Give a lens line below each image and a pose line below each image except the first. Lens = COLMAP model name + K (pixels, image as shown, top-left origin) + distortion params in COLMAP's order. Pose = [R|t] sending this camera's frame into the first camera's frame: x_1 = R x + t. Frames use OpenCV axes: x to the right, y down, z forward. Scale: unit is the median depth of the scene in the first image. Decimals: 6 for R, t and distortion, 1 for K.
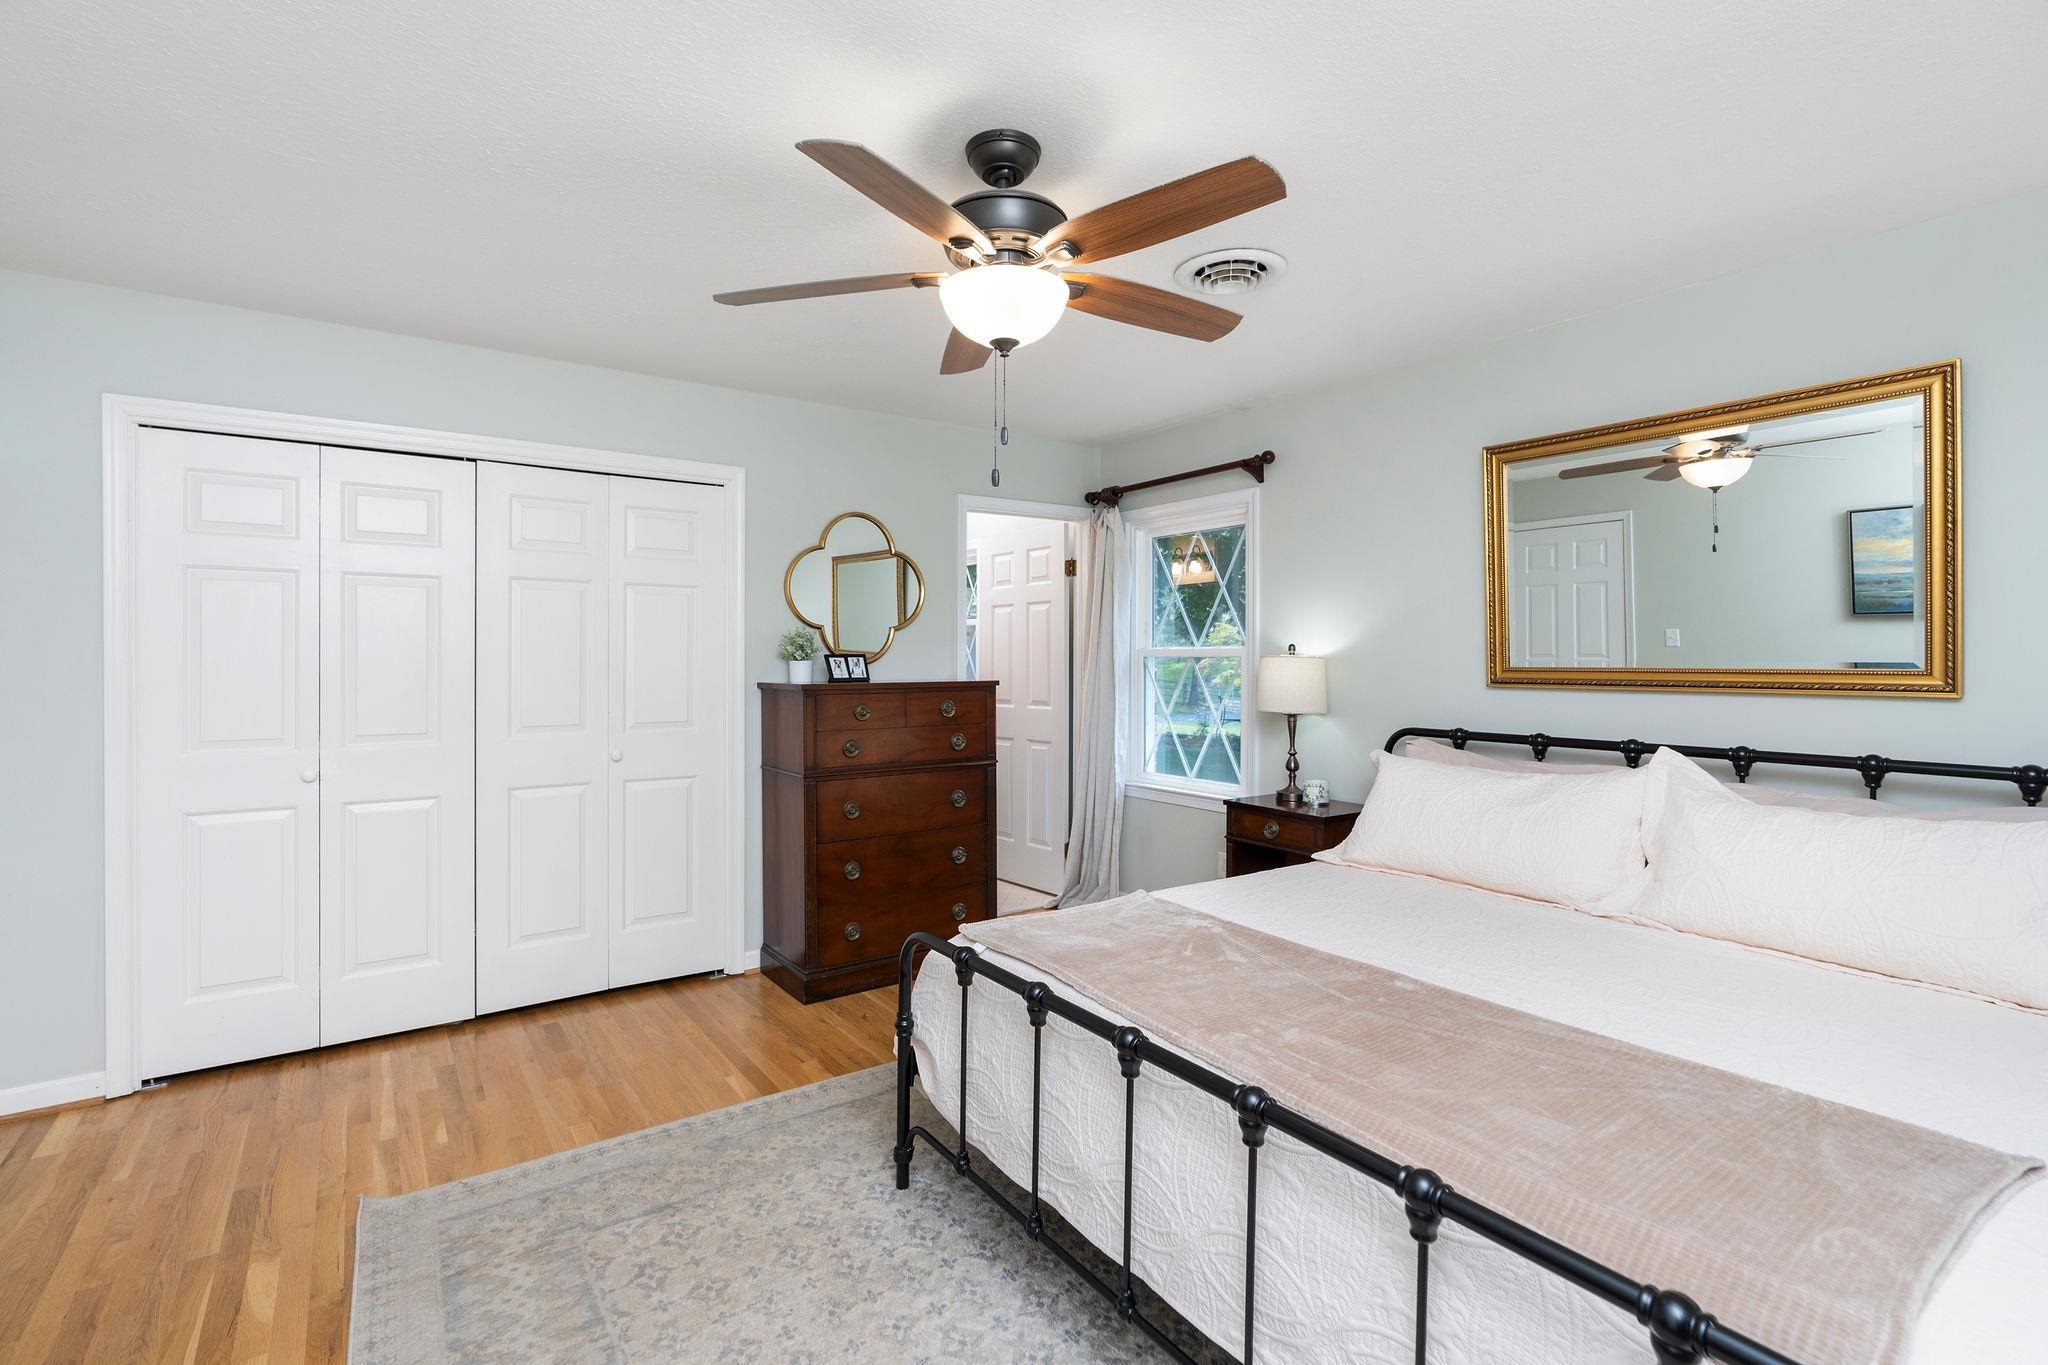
lens RADIAL K [[937.5, 0, 1019.1], [0, 937.5, 675.5], [0, 0, 1]] dist [-0.005563, 0.000445]
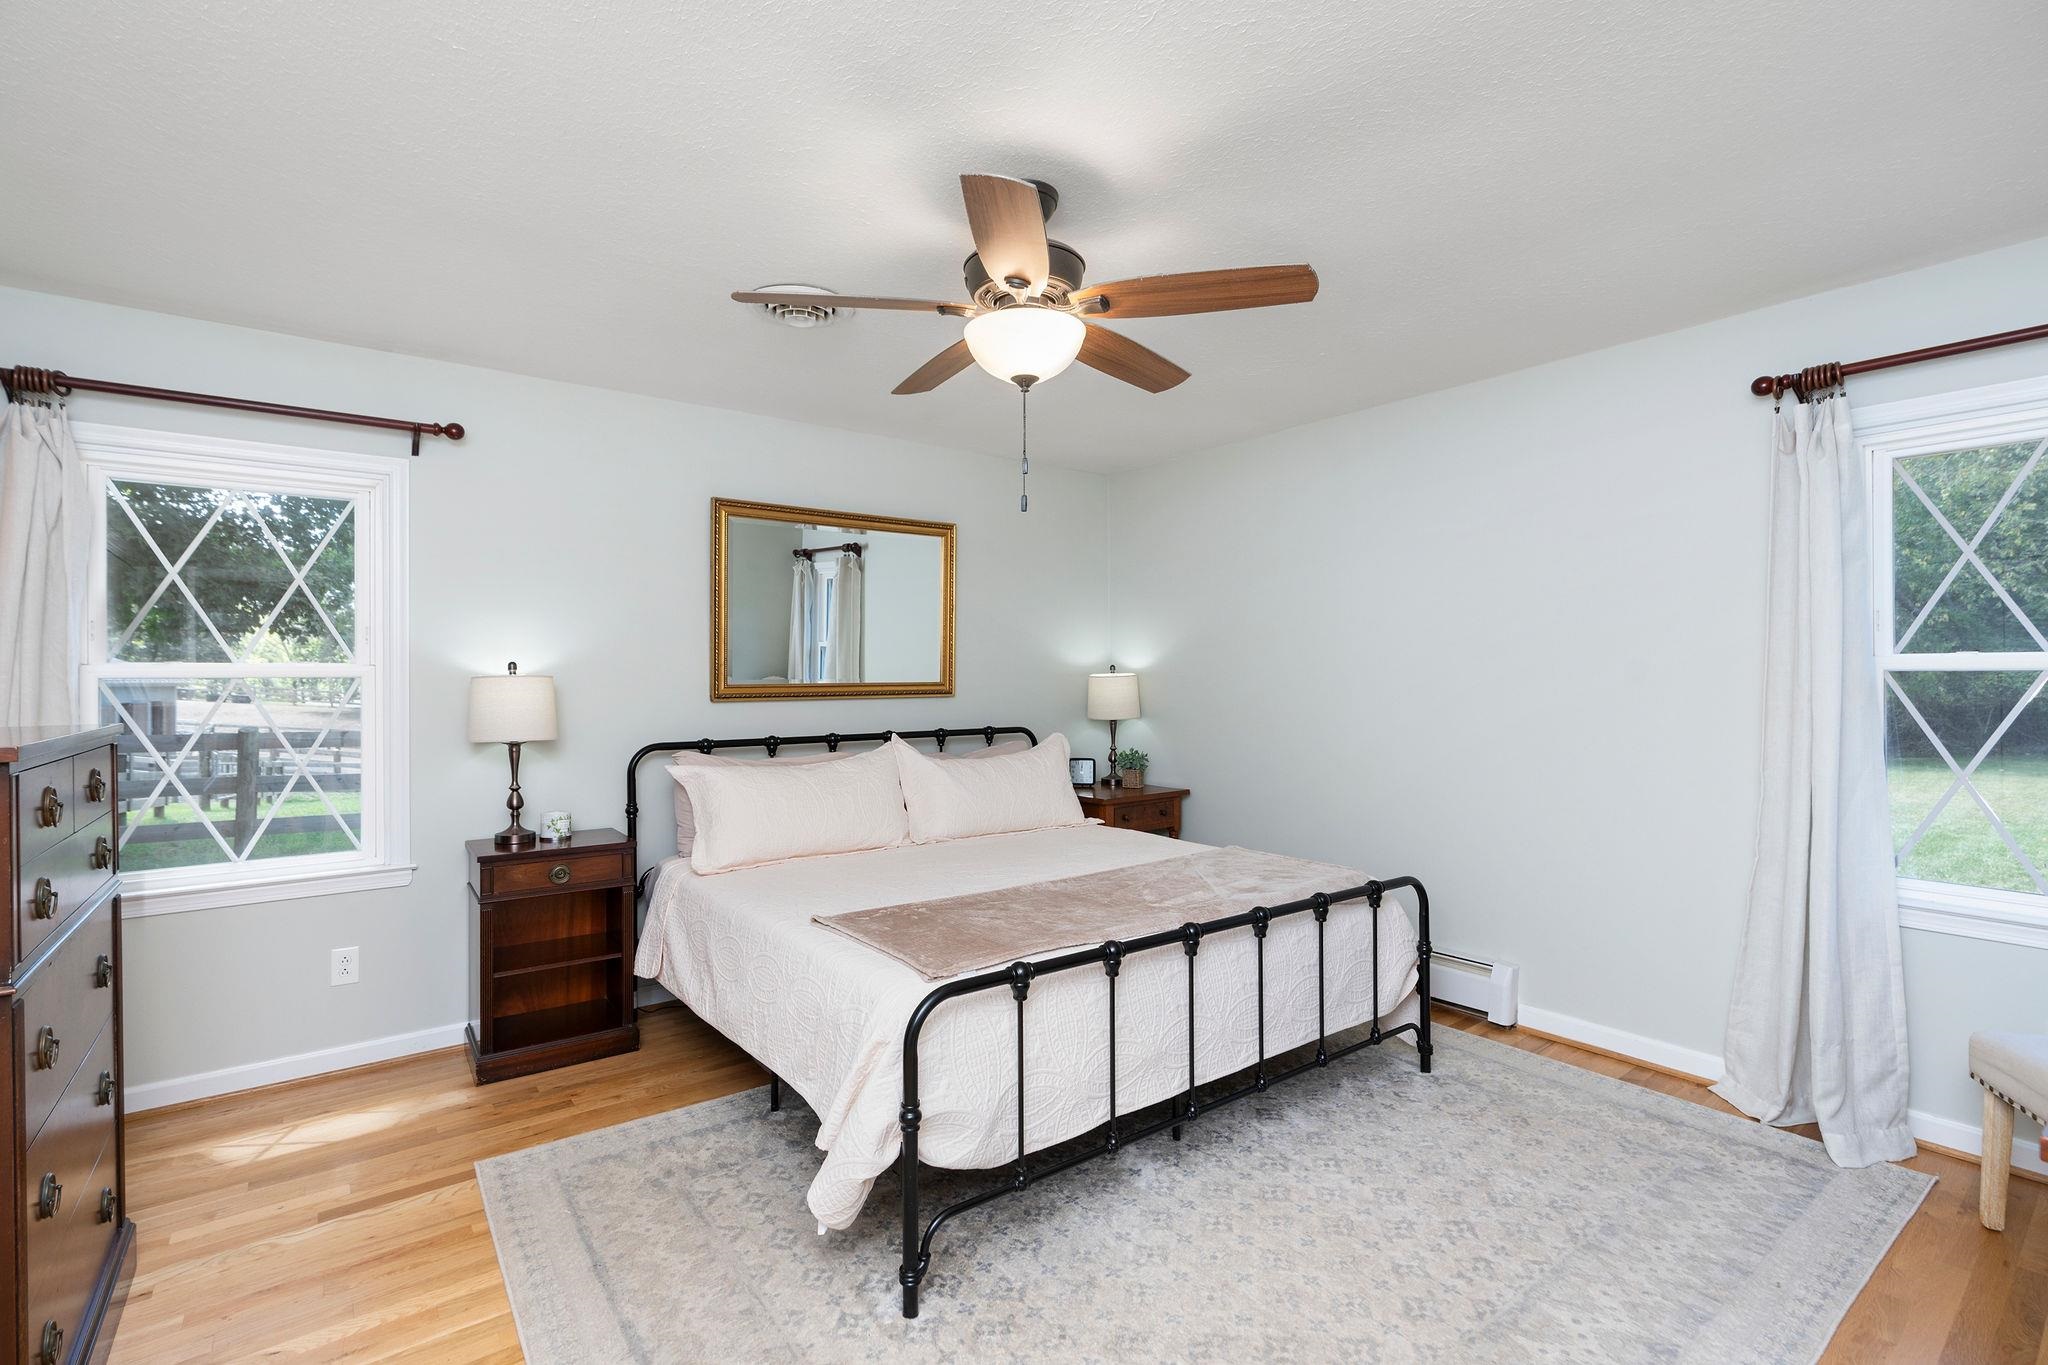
lens RADIAL K [[937.5, 0, 1018.2], [0, 937.5, 678.9], [0, 0, 1]] dist [-0.005563, 0.000445]
pose [[-0.022432, -0.011150, 0.999686, -0.604790], [0.018518, 0.999762, 0.011566, -0.020213], [-0.999577, 0.018772, -0.022220, 0.570883]]
